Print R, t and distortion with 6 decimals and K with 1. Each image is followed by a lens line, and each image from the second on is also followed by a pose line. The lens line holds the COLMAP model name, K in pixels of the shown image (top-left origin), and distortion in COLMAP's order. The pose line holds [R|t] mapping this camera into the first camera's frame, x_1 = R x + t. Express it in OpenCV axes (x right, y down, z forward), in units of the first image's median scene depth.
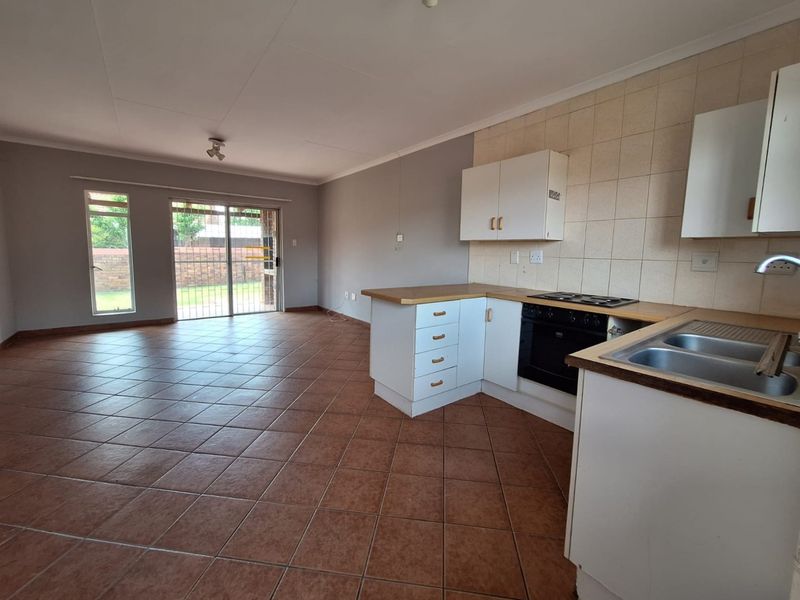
lens RADIAL K [[336.2, 0, 395.3], [0, 336.2, 287.6], [0, 0, 1]] dist [-0.000424, -0.000029]
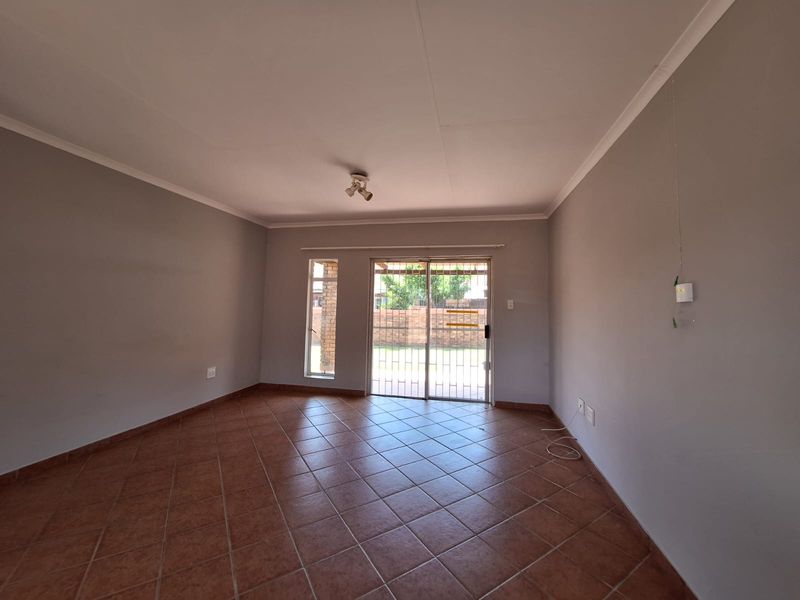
lens RADIAL K [[322.3, 0, 407.1], [0, 322.3, 285.3], [0, 0, 1]] dist [-0.002663, -0.000353]
pose [[0.665923, -0.052886, -0.744143, 0.055315], [-0.084589, 0.985698, -0.145751, -0.067774], [0.741209, 0.160006, 0.651926, 0.473246]]
